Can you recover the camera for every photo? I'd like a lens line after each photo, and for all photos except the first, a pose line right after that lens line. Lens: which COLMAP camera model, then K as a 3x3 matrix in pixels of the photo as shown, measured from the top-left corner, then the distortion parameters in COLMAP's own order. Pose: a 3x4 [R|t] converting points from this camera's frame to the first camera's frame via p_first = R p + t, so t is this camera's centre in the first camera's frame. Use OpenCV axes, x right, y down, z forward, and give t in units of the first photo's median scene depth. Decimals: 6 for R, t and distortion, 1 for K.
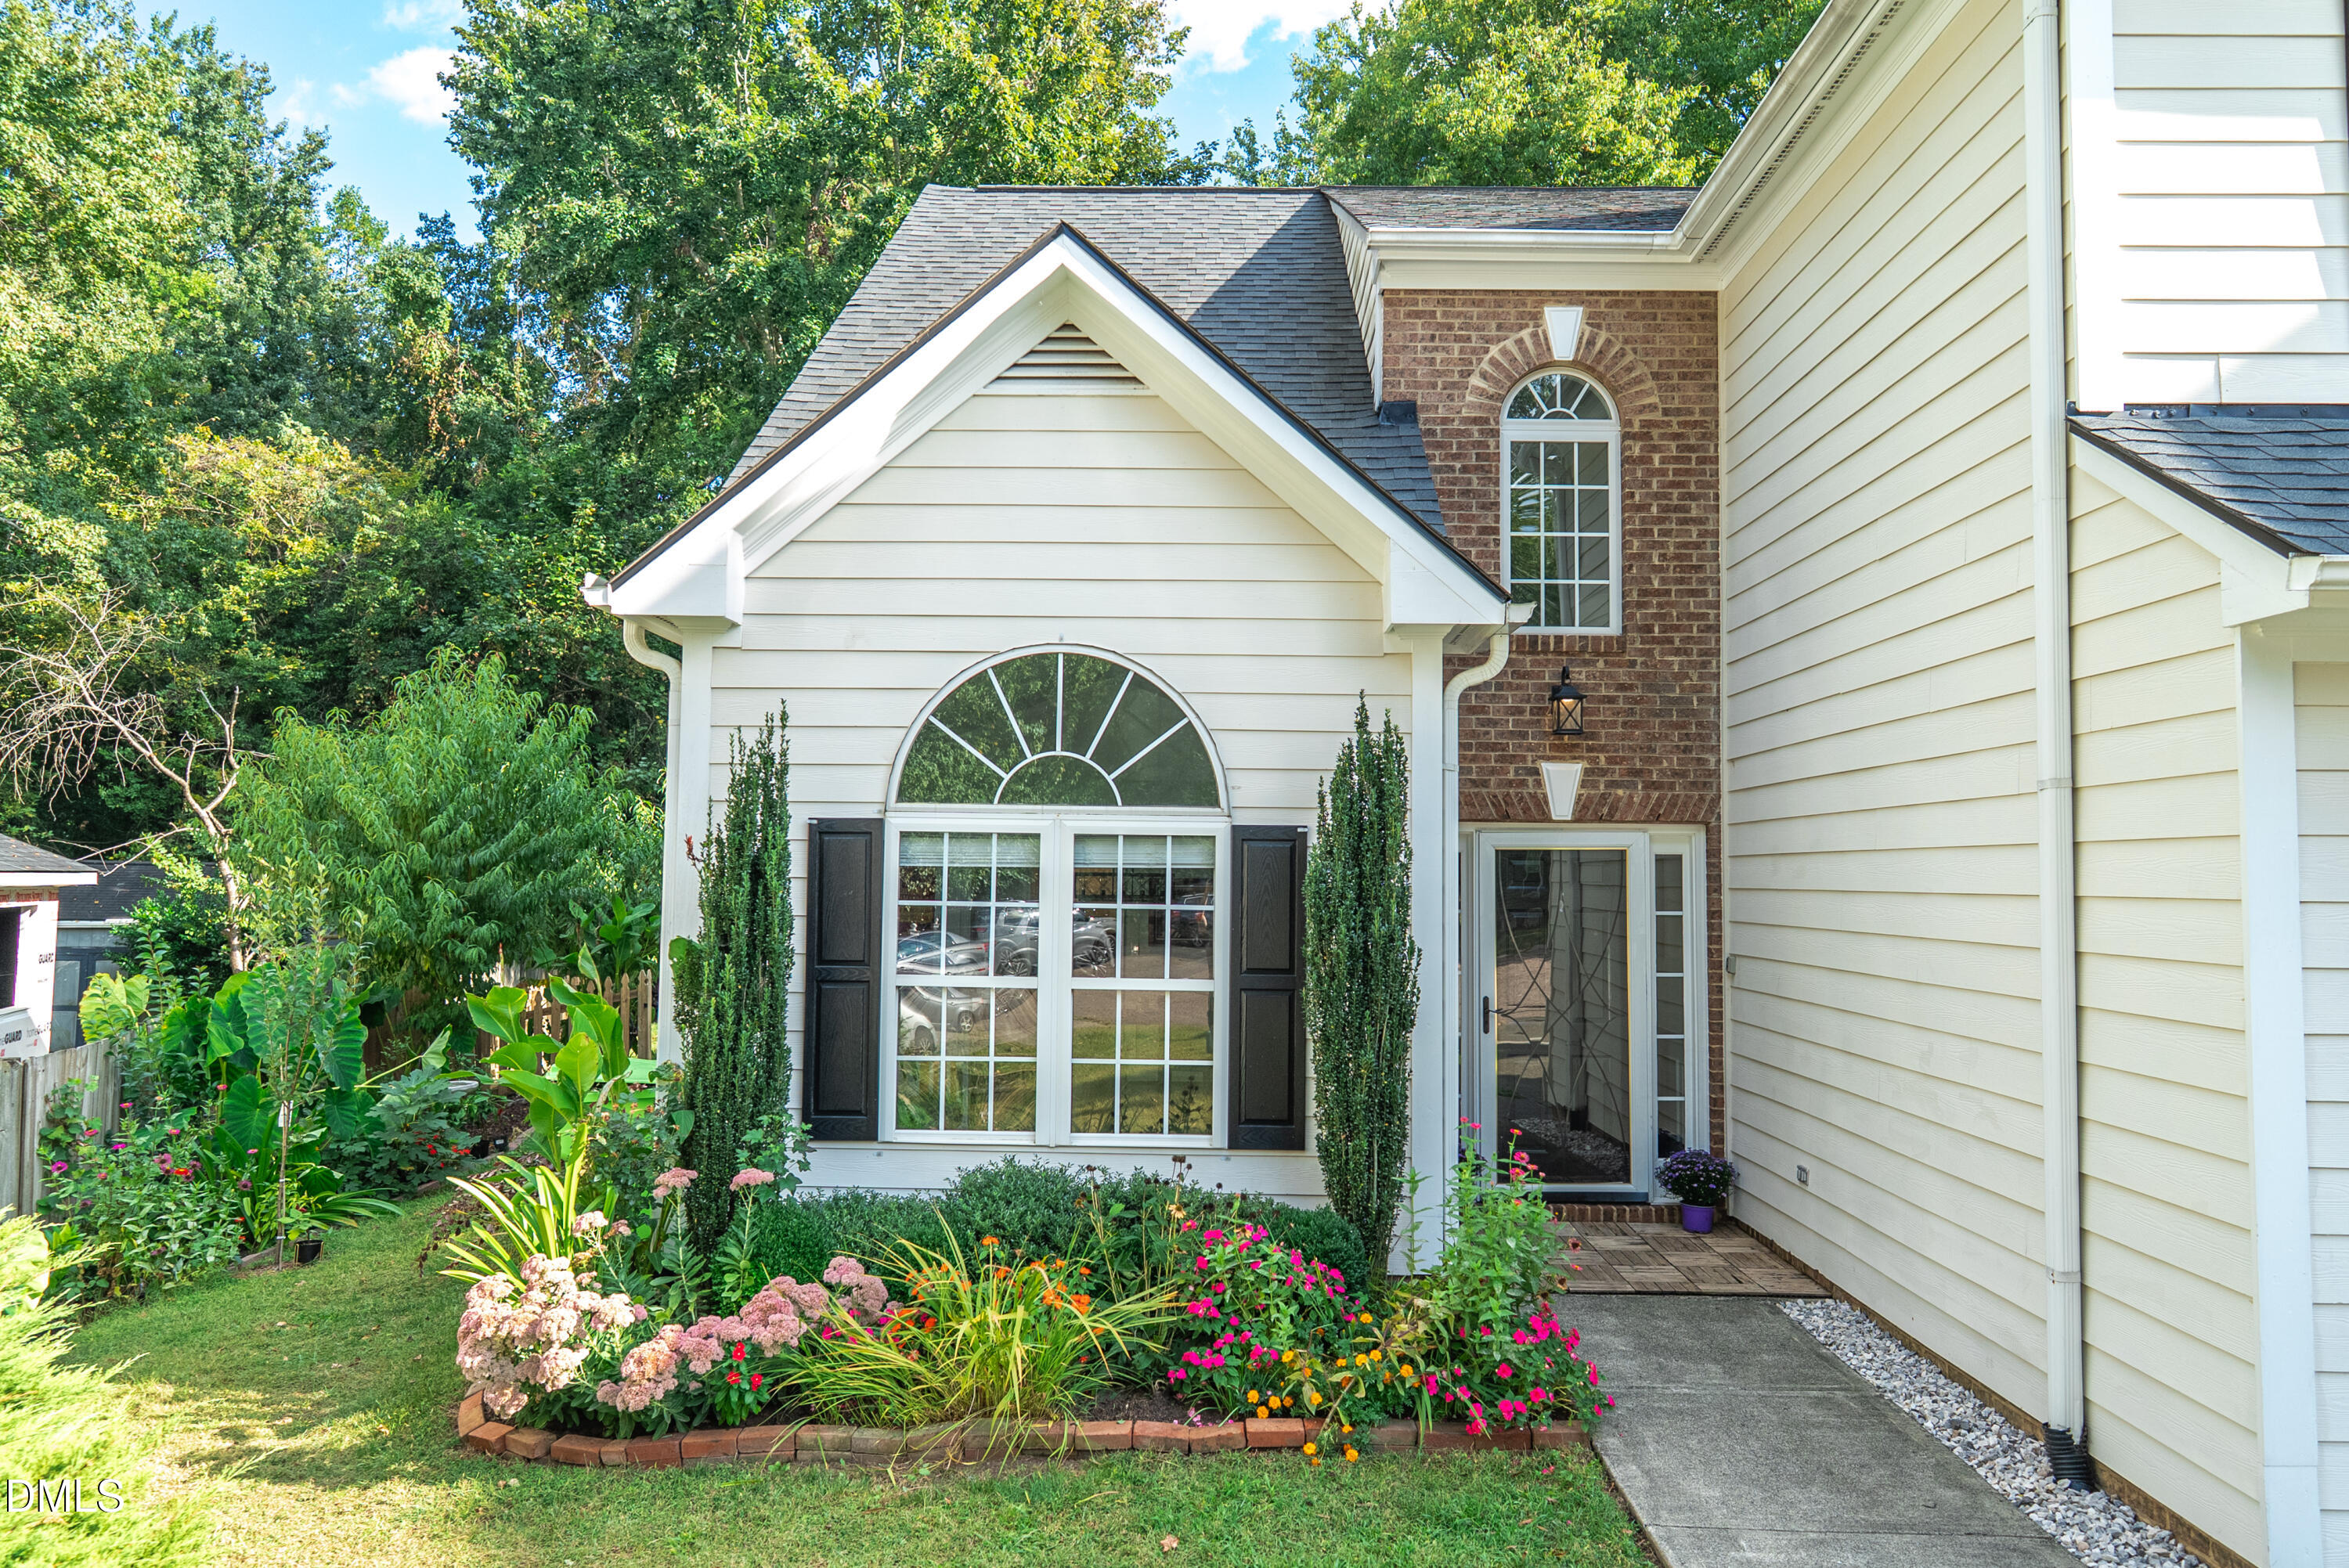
lens RADIAL K [[1599.3, 0, 1222.4], [0, 1599.3, 784.7], [0, 0, 1]] dist [-0.000350, 0.000788]
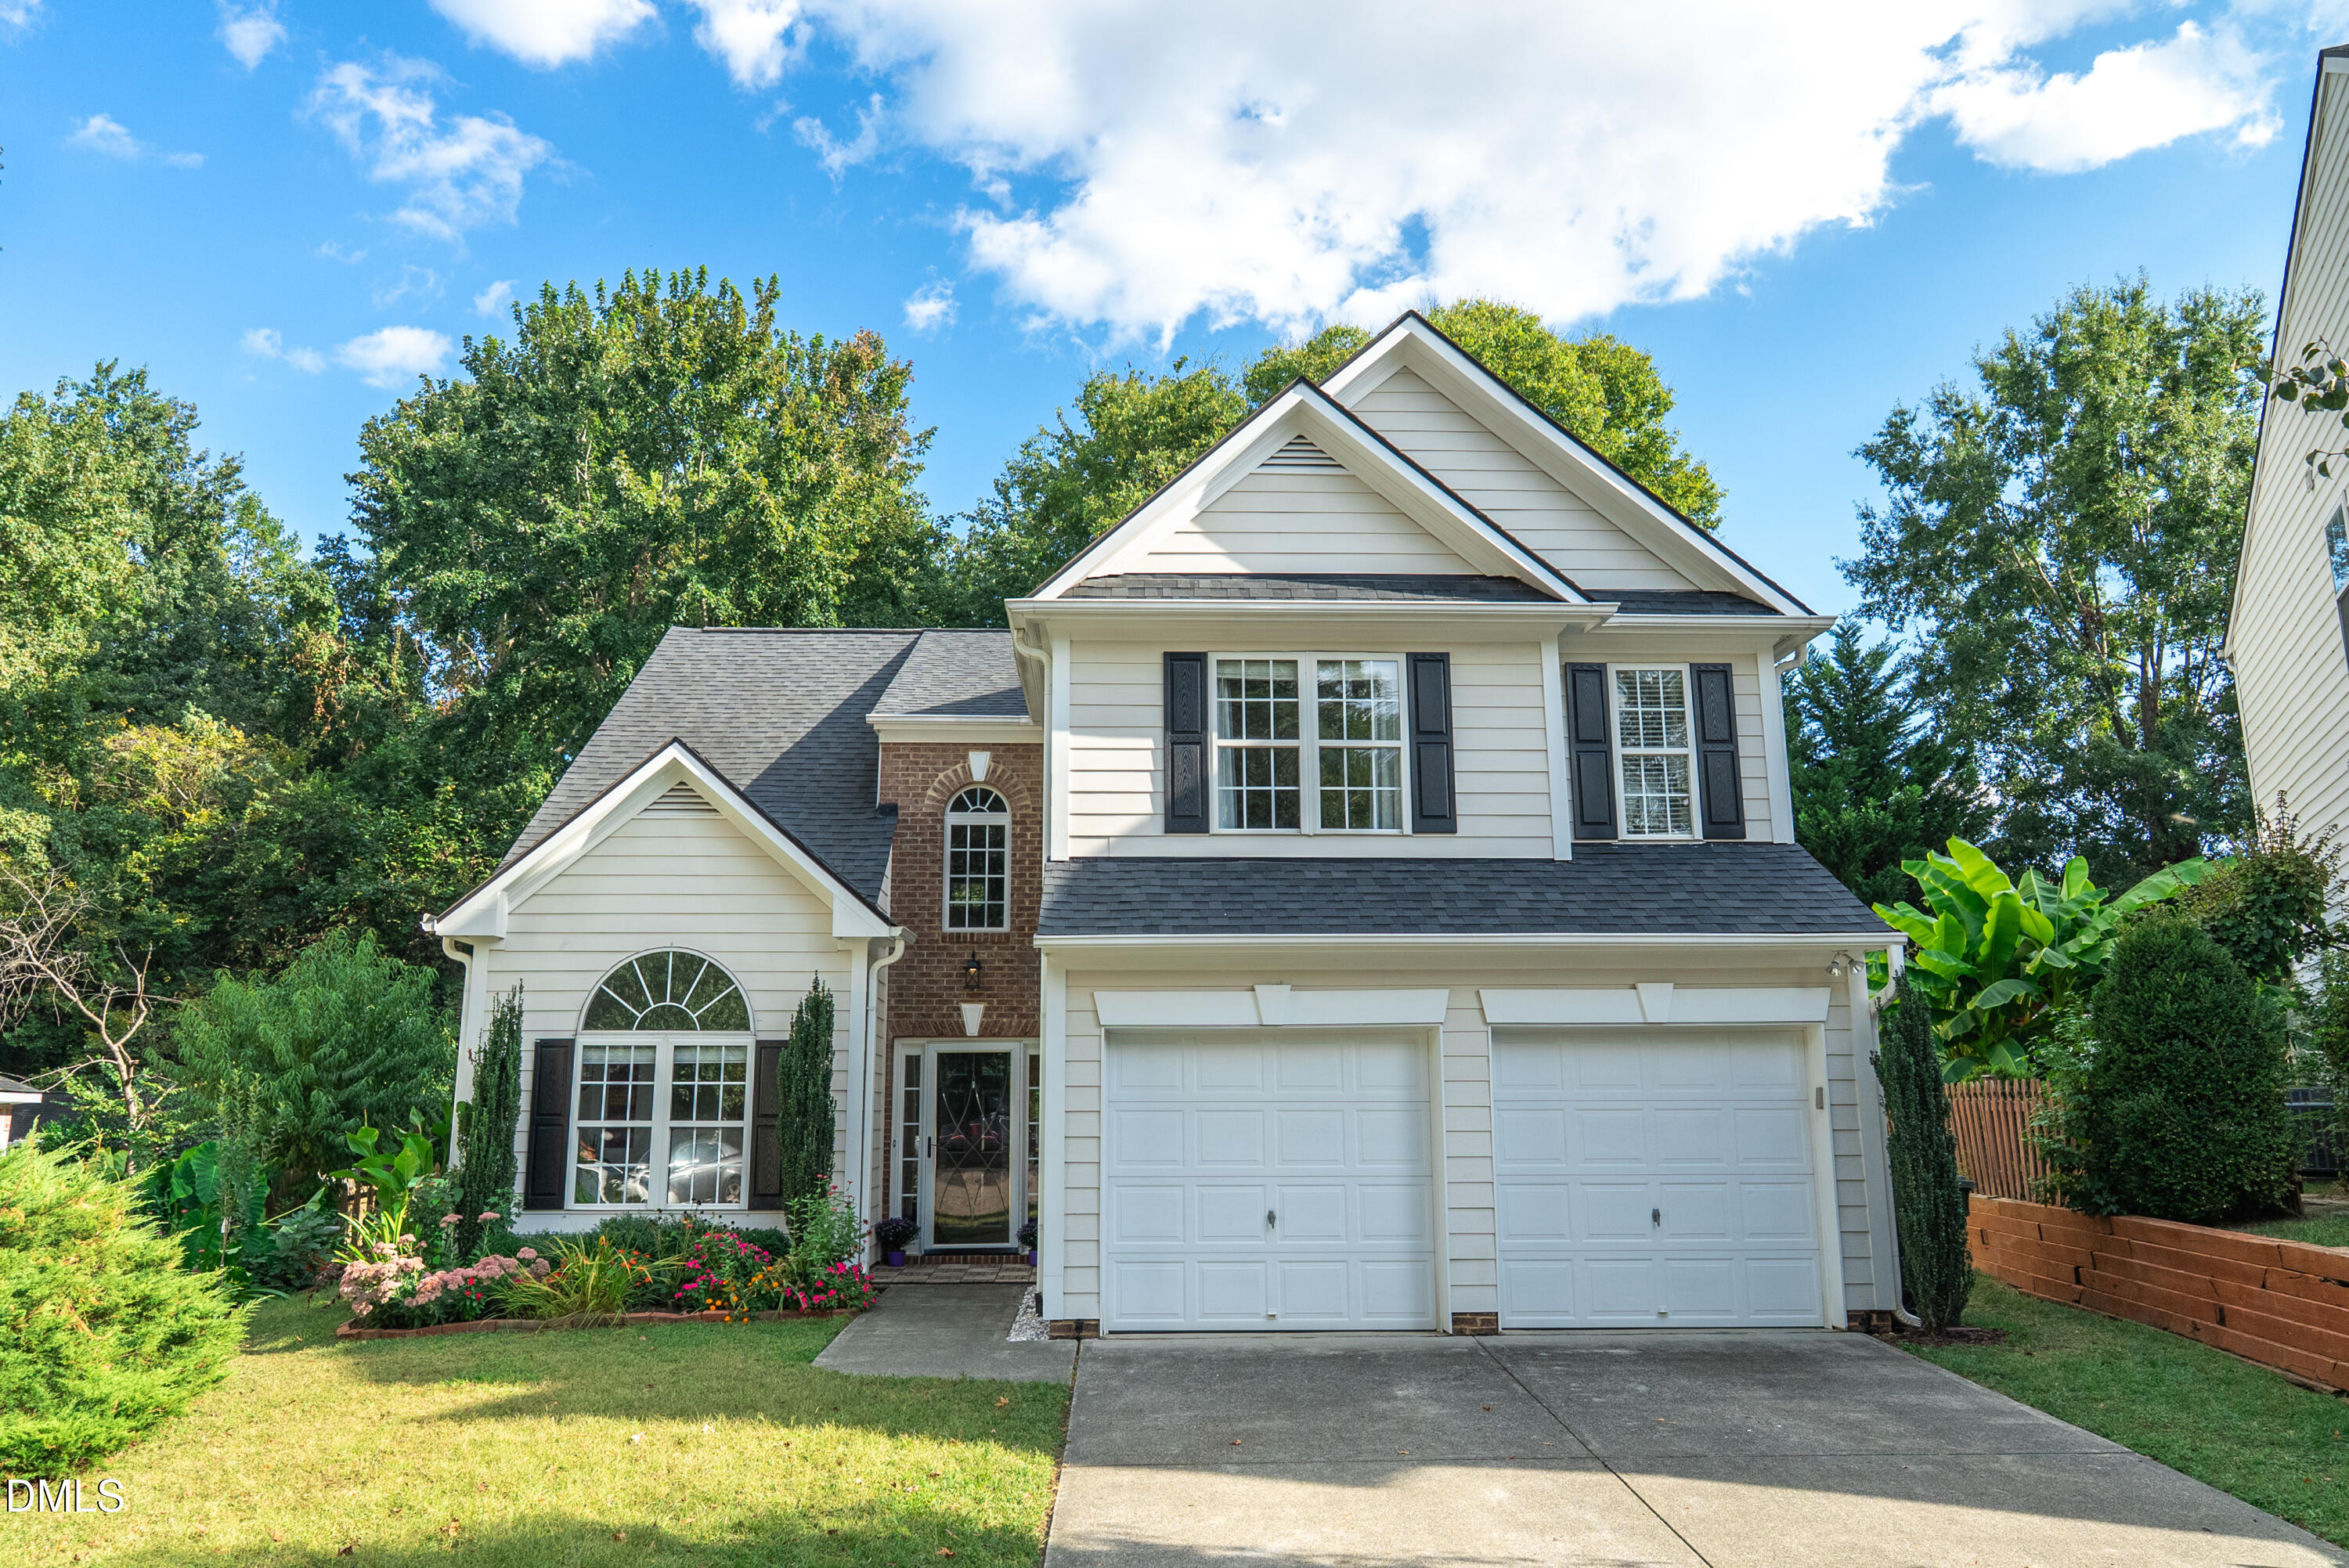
lens RADIAL K [[1605.4, 0, 1174.5], [0, 1605.4, 784.0], [0, 0, 1]] dist [-0.001006, 0.000926]
pose [[0.998931, -0.005426, 0.045903, 0.314853], [0.011784, 0.990166, -0.139397, -0.003527], [-0.044695, 0.139789, 0.989172, -0.736466]]
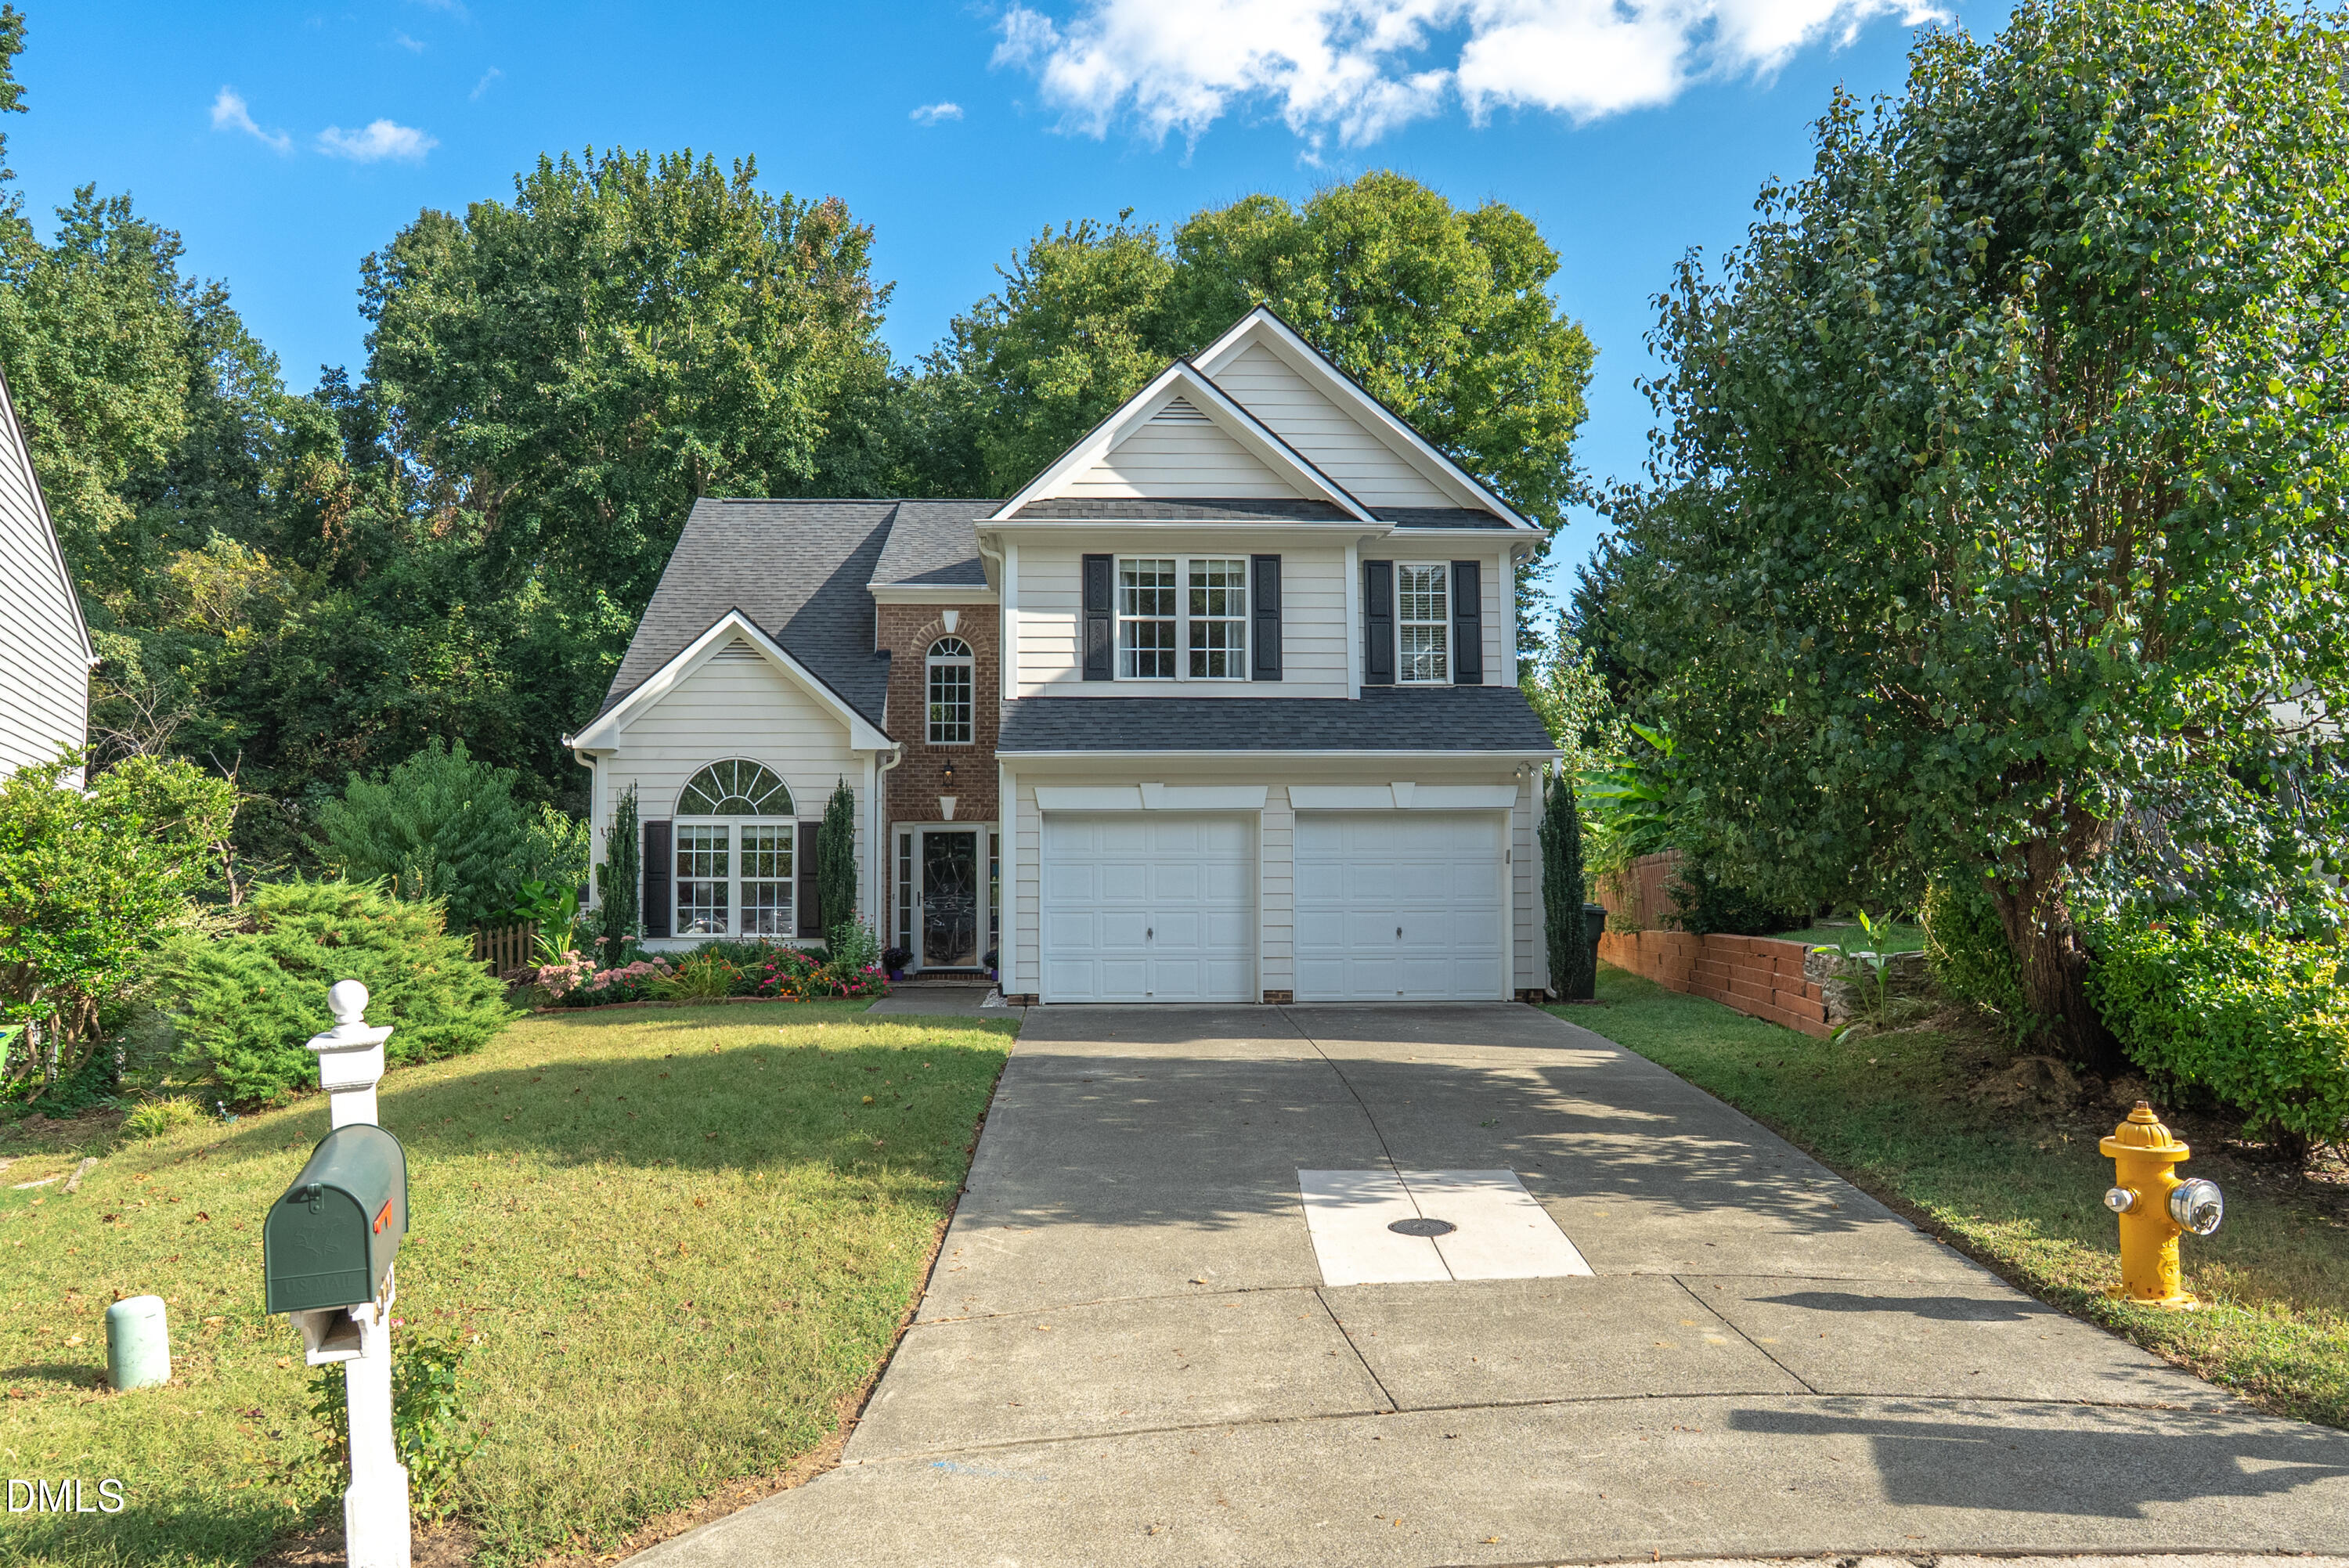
lens RADIAL K [[1674.3, 0, 1110.5], [0, 1674.3, 792.9], [0, 0, 1]] dist [-0.027607, 0.051155]
pose [[0.999377, -0.010431, 0.033719, 0.330406], [0.010802, 0.999883, -0.010828, 0.009400], [-0.033602, 0.011185, 0.999373, -1.407837]]
